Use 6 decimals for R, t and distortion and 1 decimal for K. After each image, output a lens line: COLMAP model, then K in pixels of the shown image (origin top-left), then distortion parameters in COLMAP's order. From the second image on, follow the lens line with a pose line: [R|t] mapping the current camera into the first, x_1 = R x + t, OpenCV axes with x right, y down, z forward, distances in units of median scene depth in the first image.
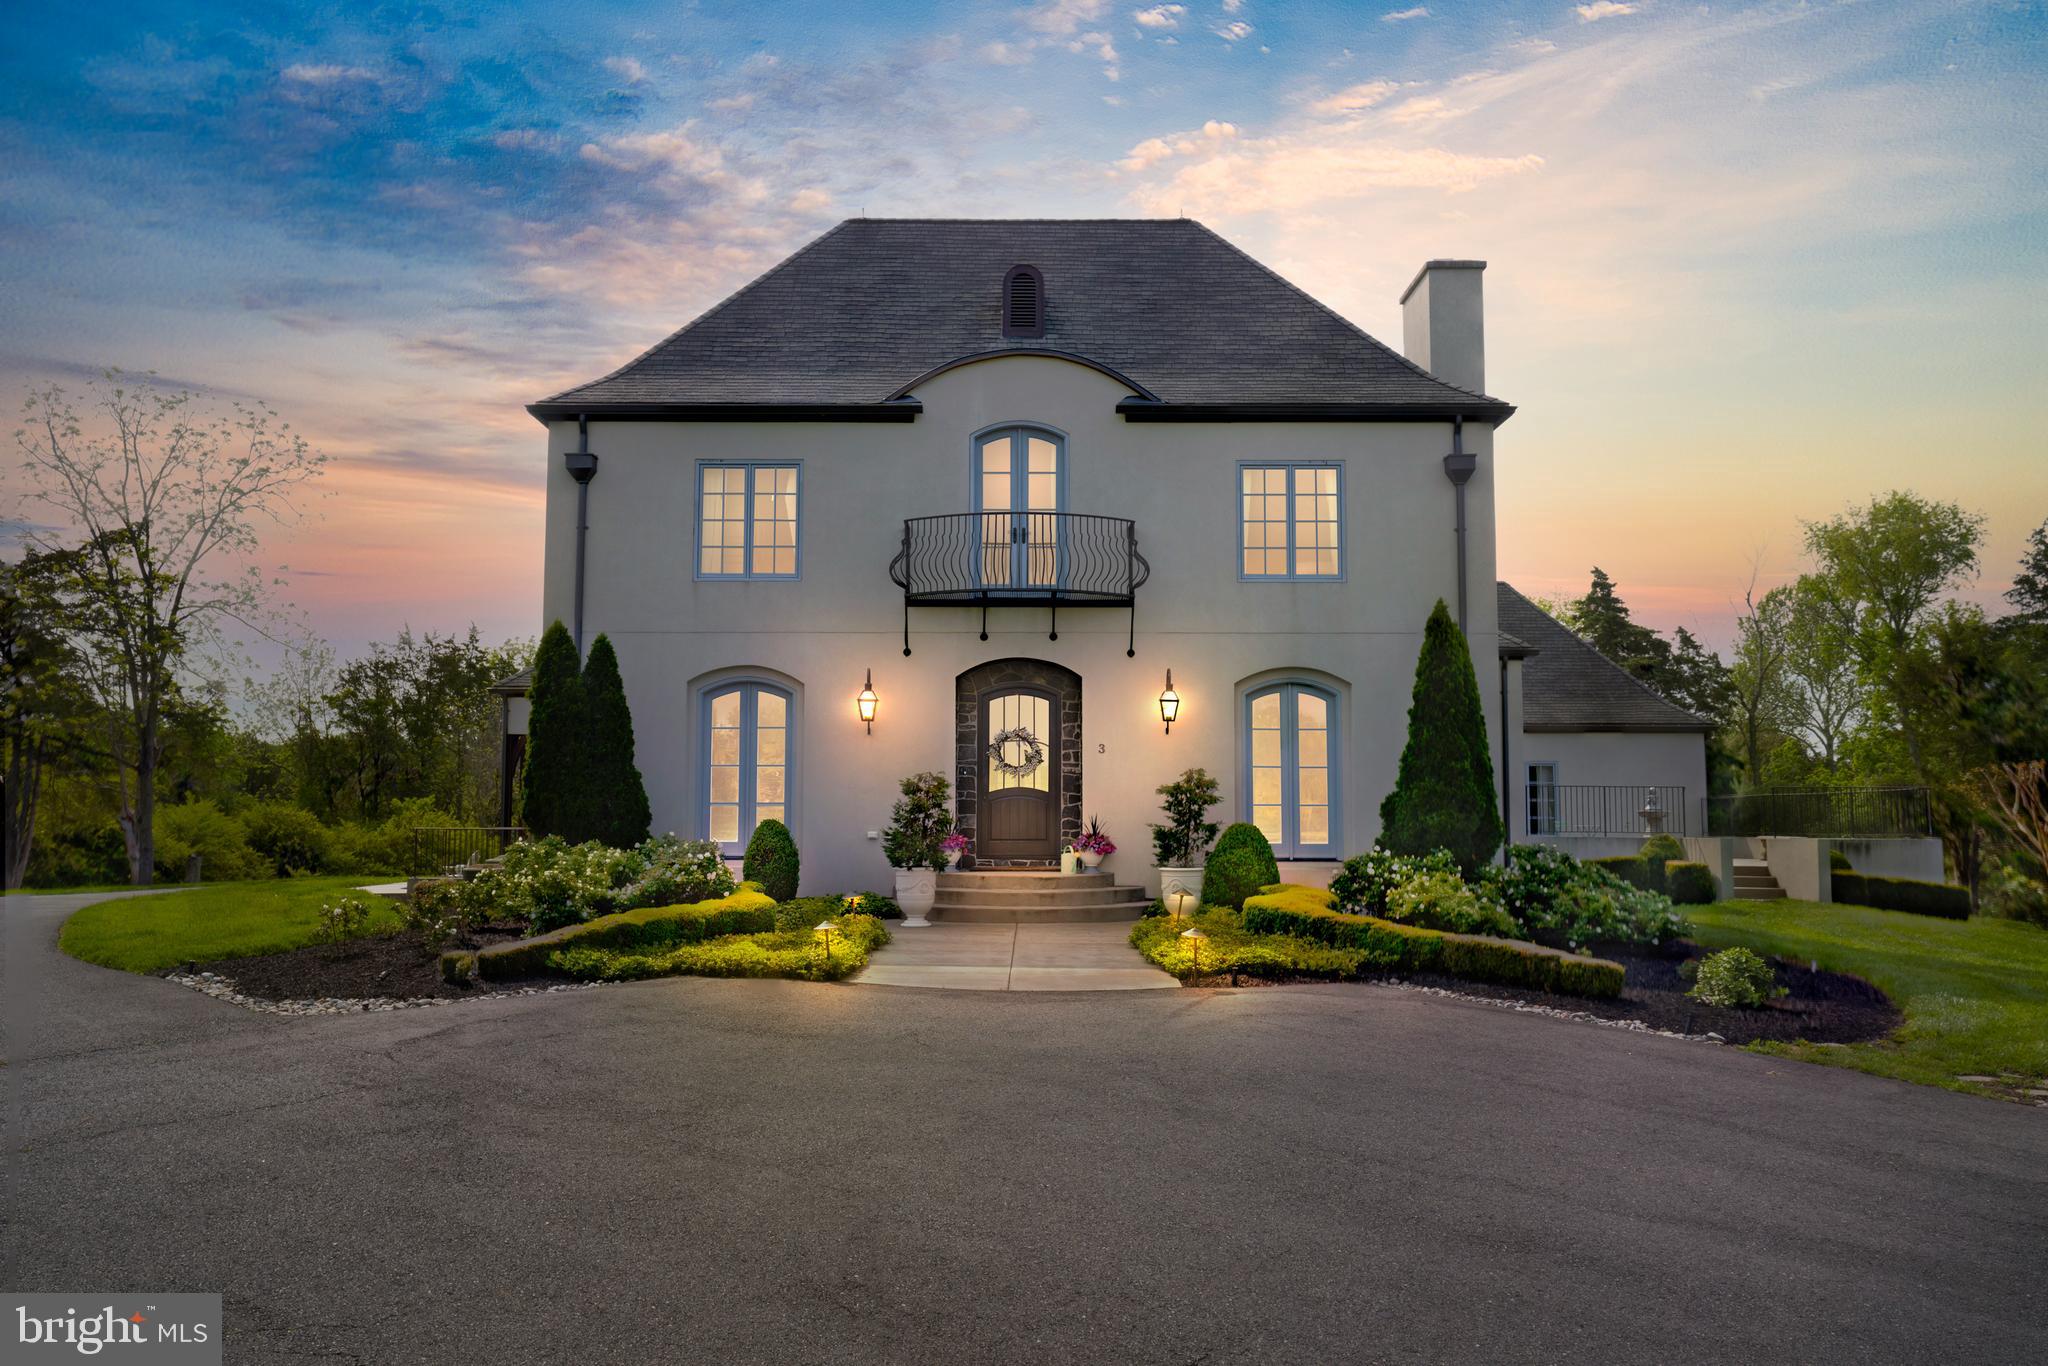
lens RADIAL K [[1555.5, 0, 1024.5], [0, 1555.5, 721.9], [0, 0, 1]] dist [-0.005921, -0.000764]
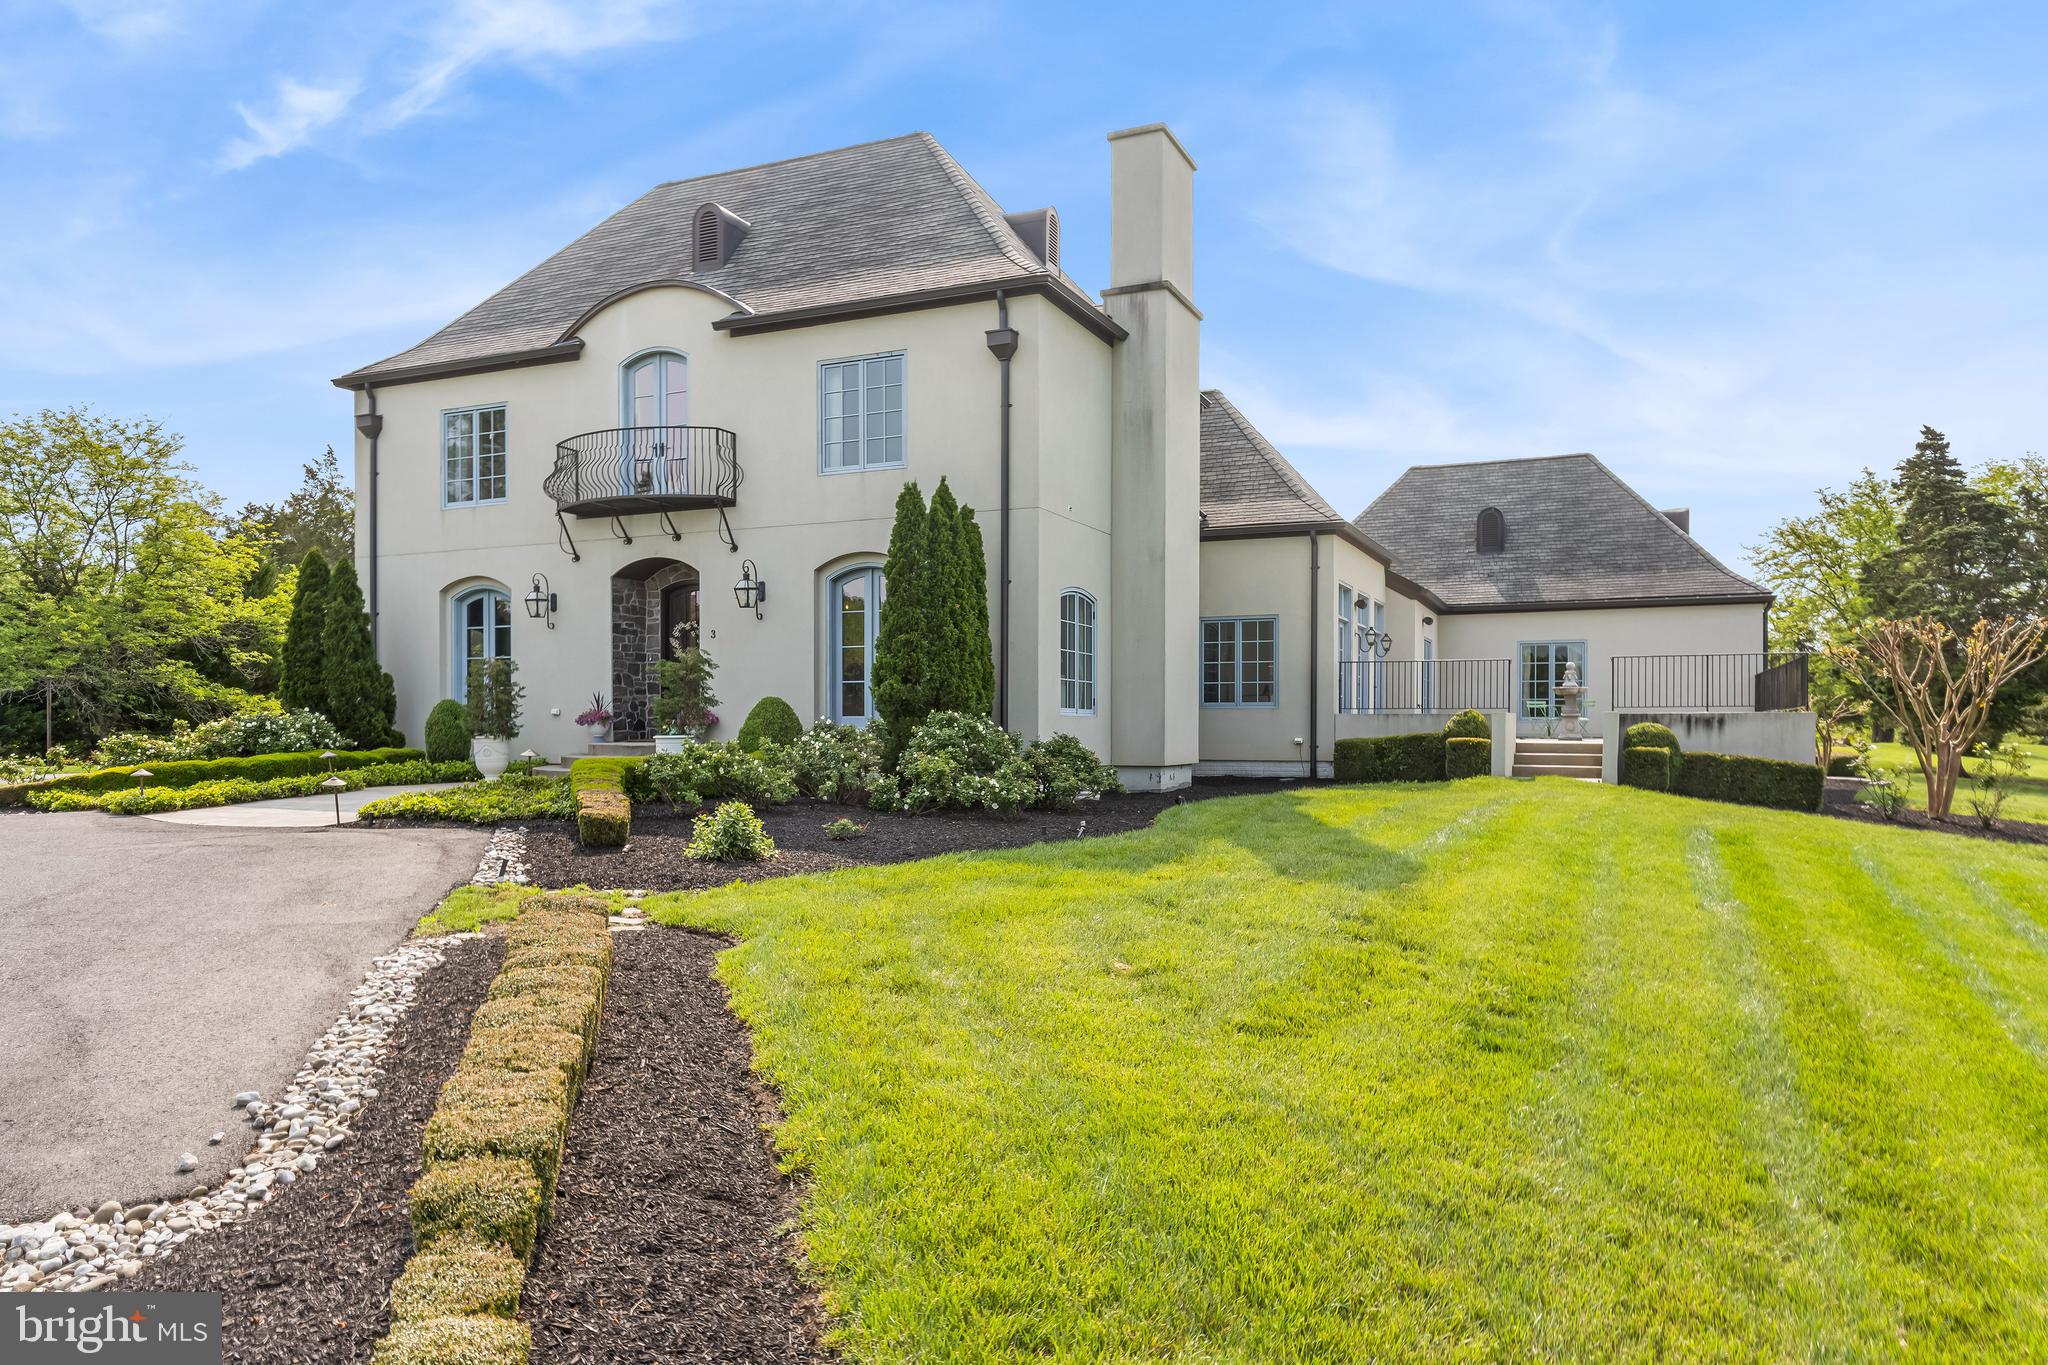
lens RADIAL K [[1366.2, 0, 1010.1], [0, 1366.2, 700.8], [0, 0, 1]] dist [0.007924, -0.000155]
pose [[0.906323, -0.010117, -0.422465, 0.657930], [0.029099, 0.998834, 0.038509, 0.032950], [0.421583, -0.047195, 0.905561, 0.197646]]
